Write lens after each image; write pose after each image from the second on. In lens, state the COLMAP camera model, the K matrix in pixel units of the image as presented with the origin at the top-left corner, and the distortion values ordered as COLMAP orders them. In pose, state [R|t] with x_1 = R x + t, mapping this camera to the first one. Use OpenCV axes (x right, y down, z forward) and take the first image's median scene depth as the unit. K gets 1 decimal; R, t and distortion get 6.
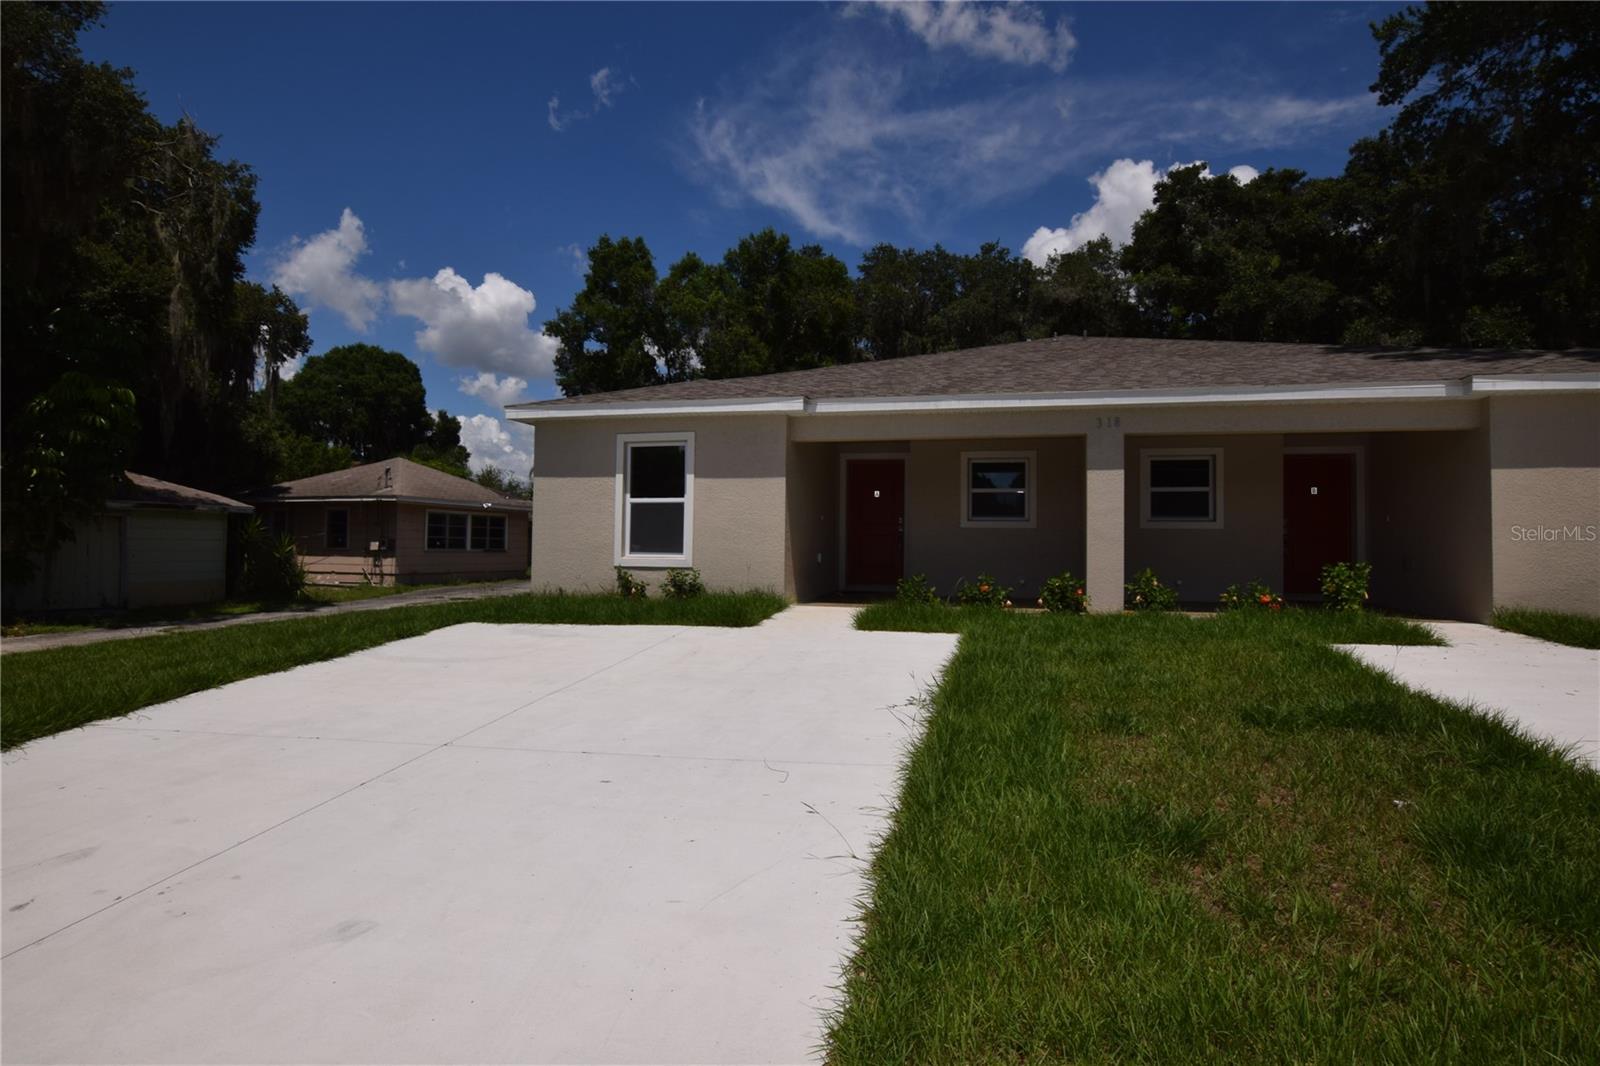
lens RADIAL K [[824.9, 0, 800.0], [0, 824.9, 533.0], [0, 0, 1]] dist [-0.015208, -0.000362]
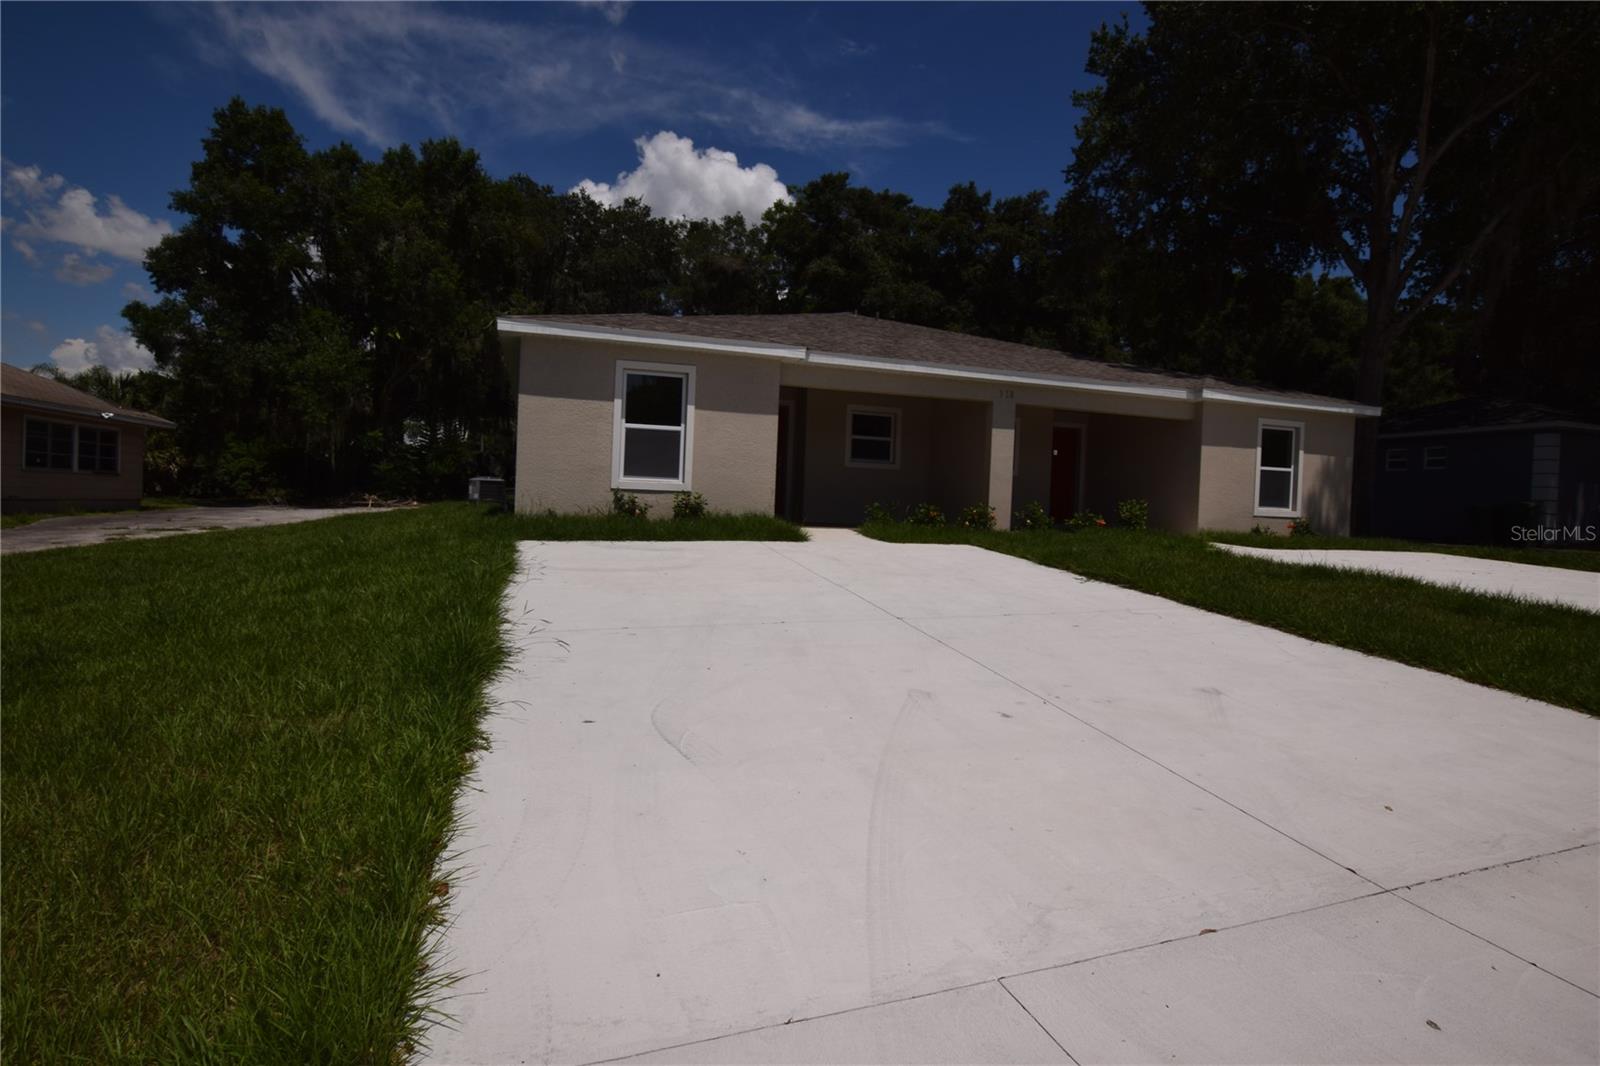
lens RADIAL K [[812.0, 0, 800.0], [0, 812.0, 533.0], [0, 0, 1]] dist [-0.015394, -0.000988]
pose [[0.852866, 0.003481, 0.522118, -0.560125], [-0.037179, 0.997844, 0.054079, 0.032599], [-0.520805, -0.065534, 0.851157, 0.007712]]
